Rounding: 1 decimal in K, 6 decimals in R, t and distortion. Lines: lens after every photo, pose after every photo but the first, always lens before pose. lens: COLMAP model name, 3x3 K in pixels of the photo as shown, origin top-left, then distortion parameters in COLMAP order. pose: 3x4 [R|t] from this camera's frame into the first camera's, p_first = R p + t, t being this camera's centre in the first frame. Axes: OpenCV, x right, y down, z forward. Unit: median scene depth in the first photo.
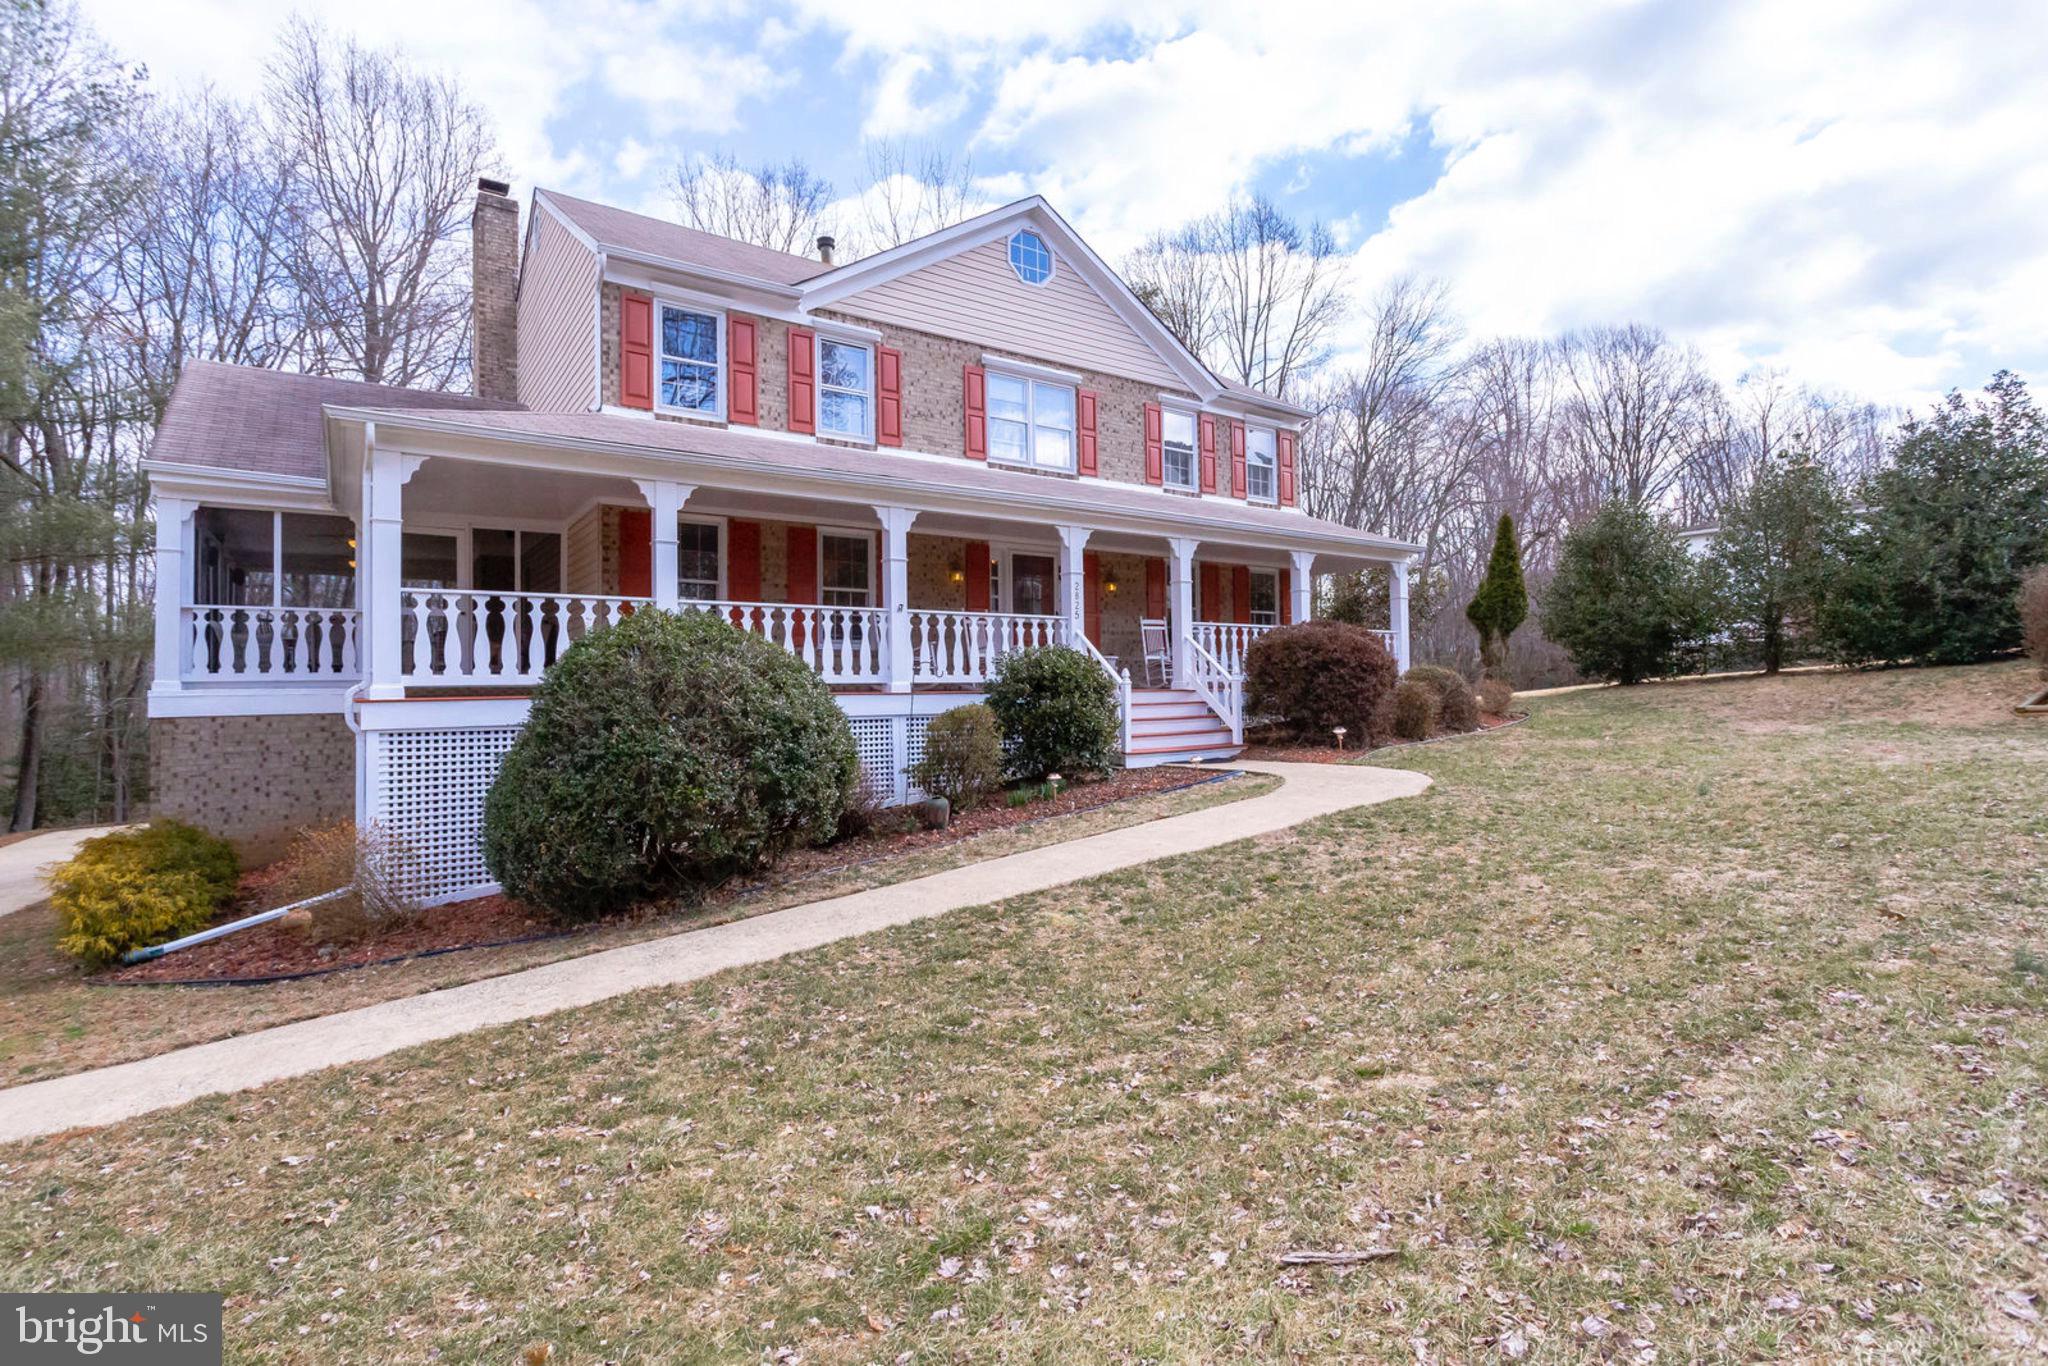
lens RADIAL K [[978.0, 0, 1024.0], [0, 978.0, 683.0], [0, 0, 1]] dist [0.000203, 0.001192]
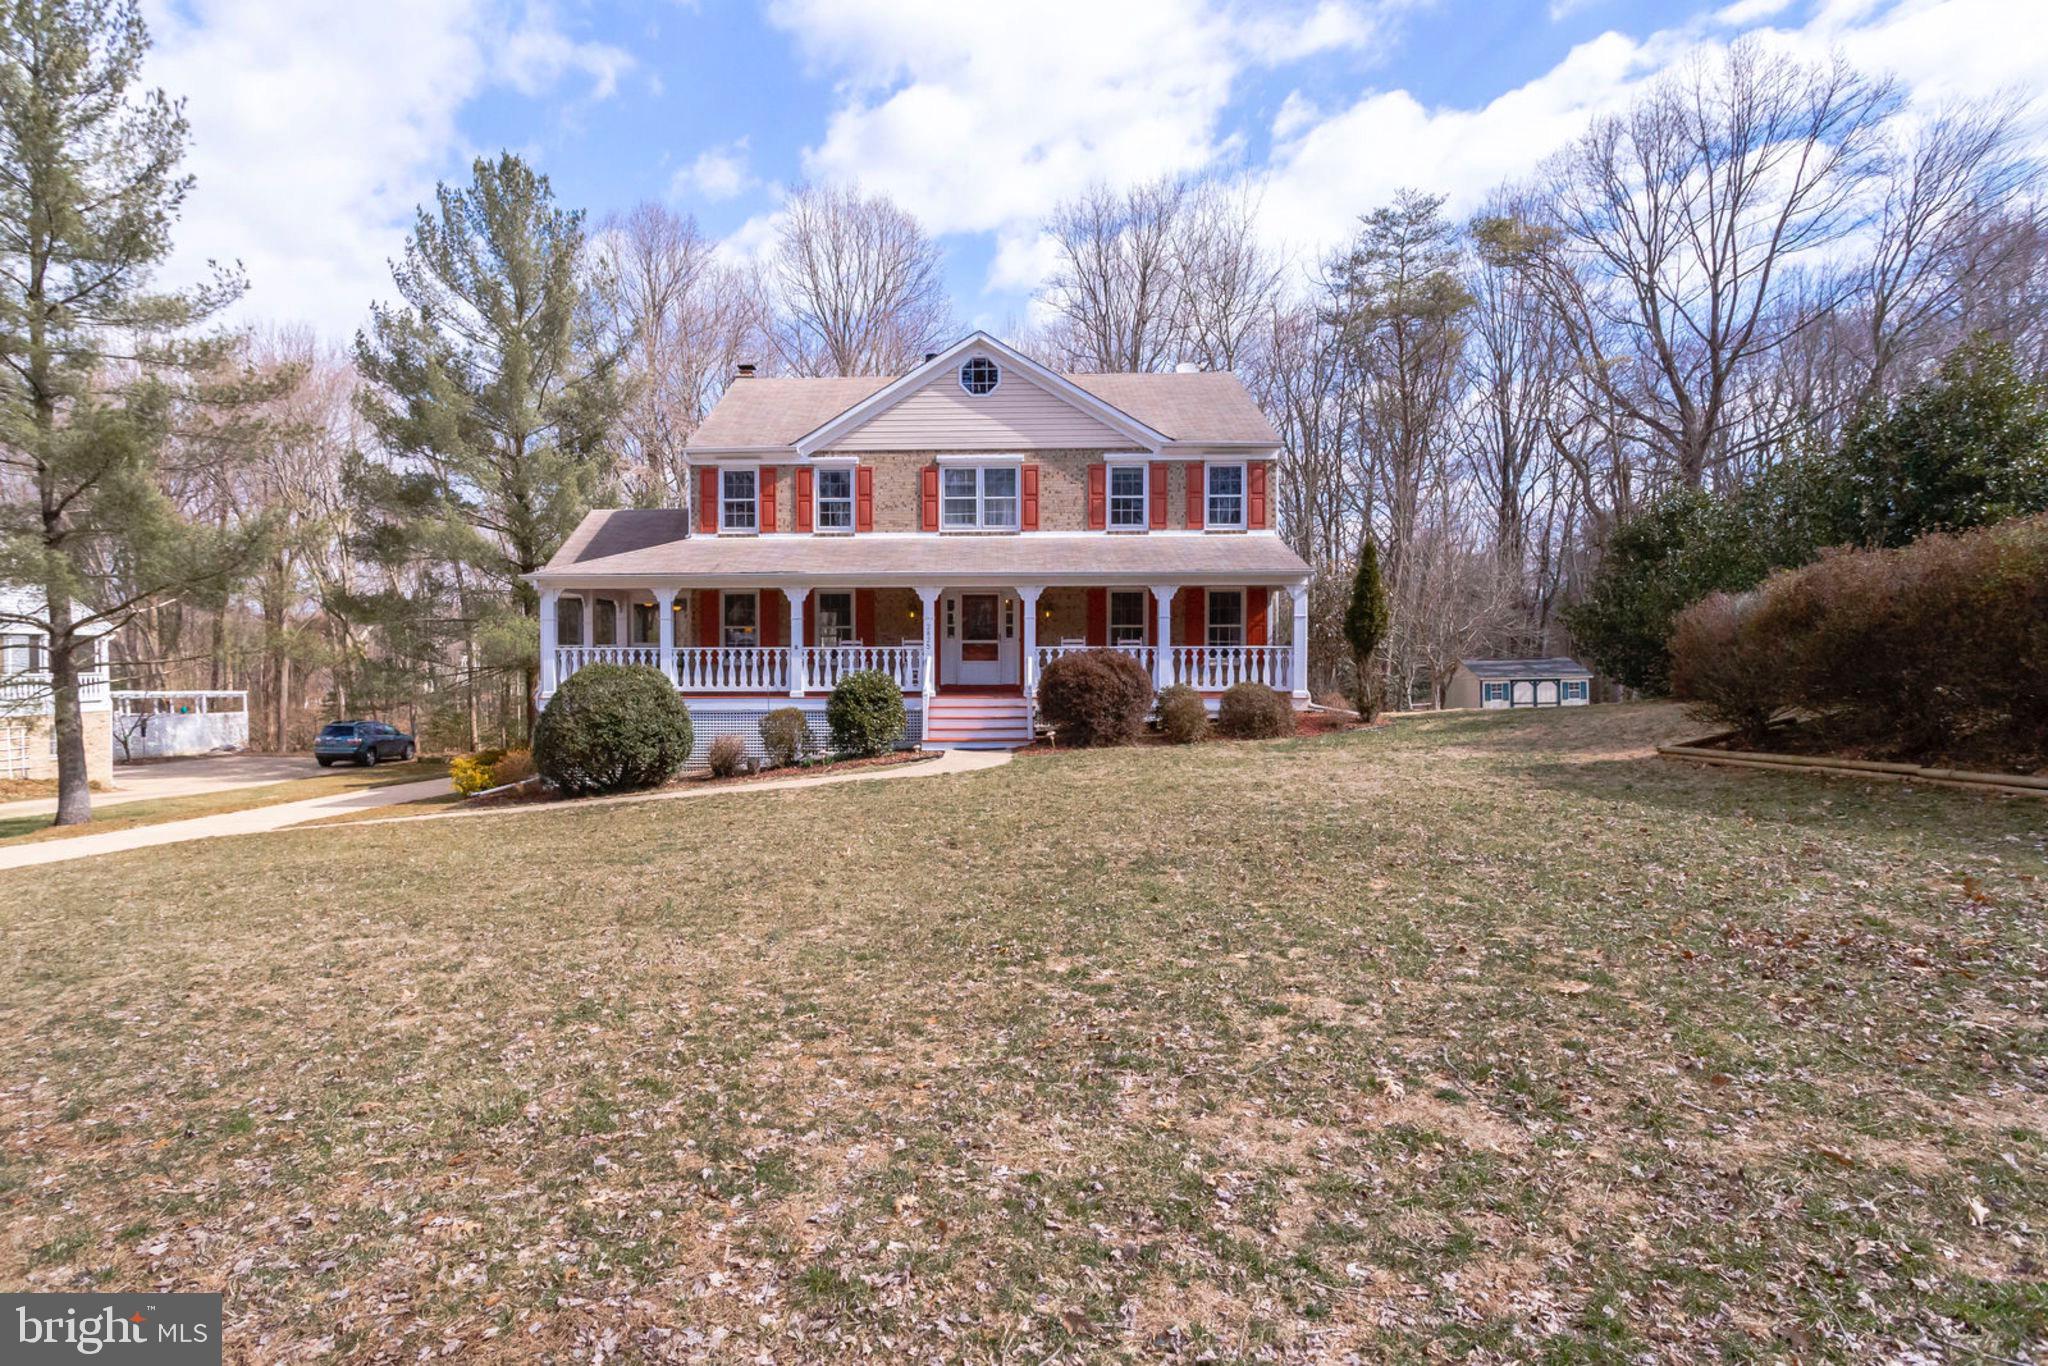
lens RADIAL K [[978.0, 0, 1024.0], [0, 978.0, 683.0], [0, 0, 1]] dist [0.000203, 0.001192]
pose [[0.788606, -0.019883, -0.614578, 0.998740], [-0.005413, 0.999214, -0.039273, 0.035915], [0.614875, 0.034298, 0.787878, 0.014499]]
